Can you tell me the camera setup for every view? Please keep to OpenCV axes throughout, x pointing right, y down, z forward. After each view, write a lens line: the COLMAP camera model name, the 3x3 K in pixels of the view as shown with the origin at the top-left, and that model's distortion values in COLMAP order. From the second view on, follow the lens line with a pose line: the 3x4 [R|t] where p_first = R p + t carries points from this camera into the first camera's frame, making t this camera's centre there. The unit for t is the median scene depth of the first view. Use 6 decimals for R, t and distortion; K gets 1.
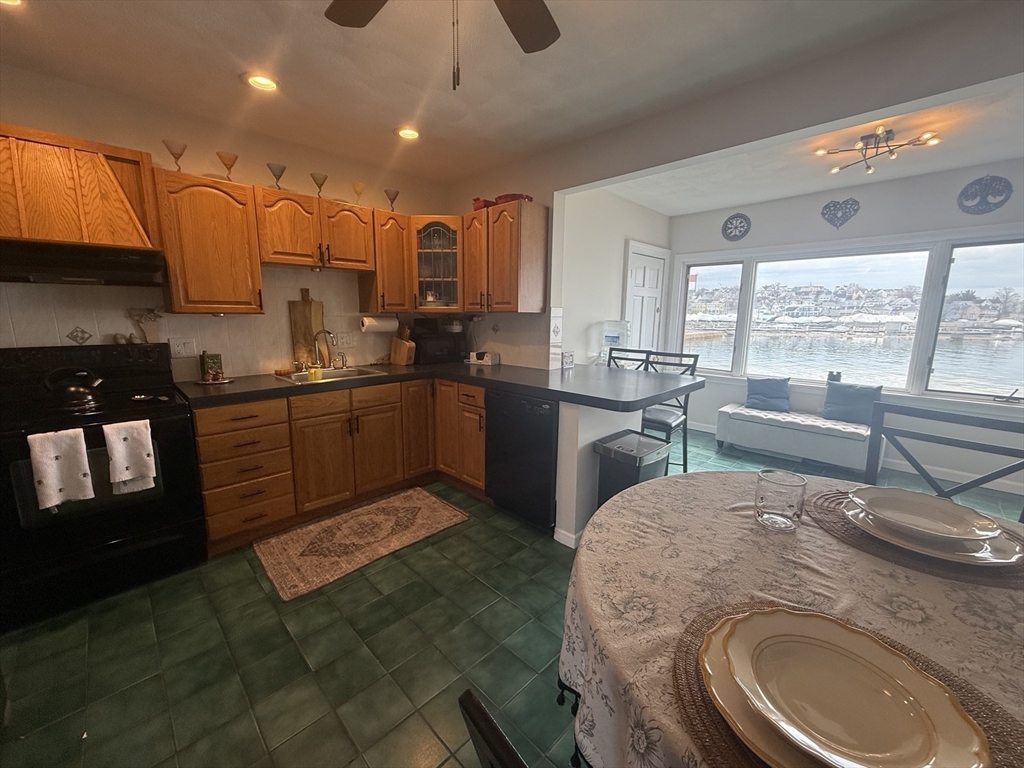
lens RADIAL K [[404.6, 0, 512.0], [0, 404.6, 384.0], [0, 0, 1]] dist [0.002771, 0.000435]
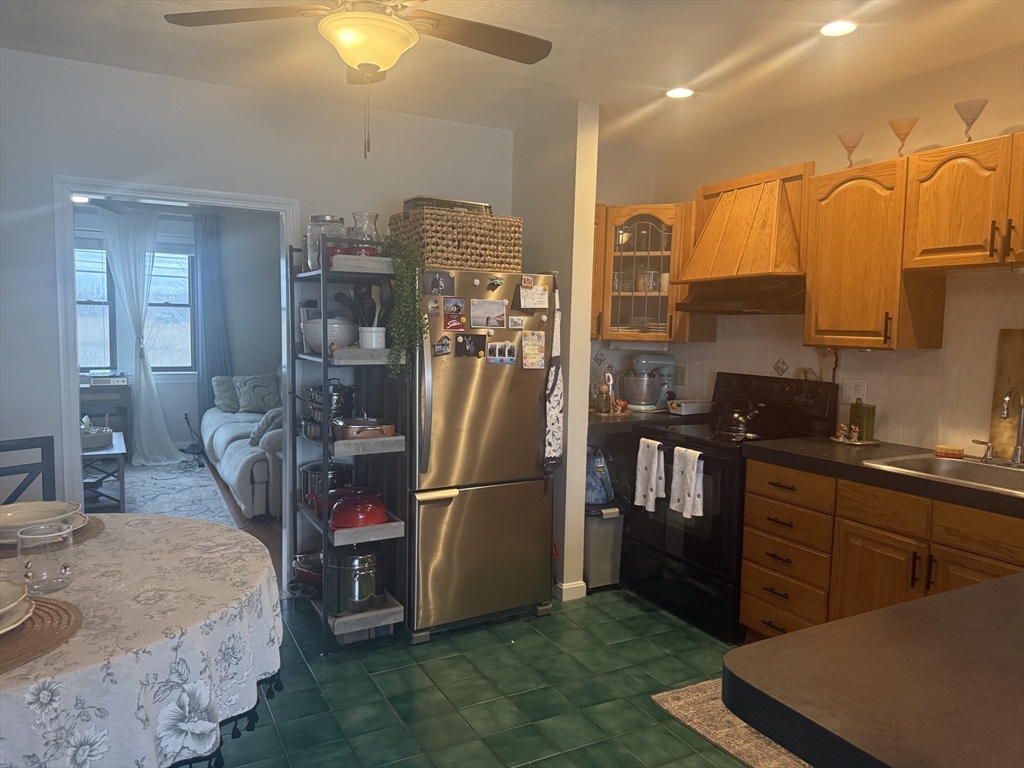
lens RADIAL K [[717.0, 0, 510.1], [0, 717.0, 391.4], [0, 0, 1]] dist [0.099591, -0.183899]
pose [[-0.286991, 0.076323, -0.954888, 0.602673], [-0.186520, 0.973290, 0.133852, -0.139674], [0.939599, 0.216520, -0.265090, 0.699095]]
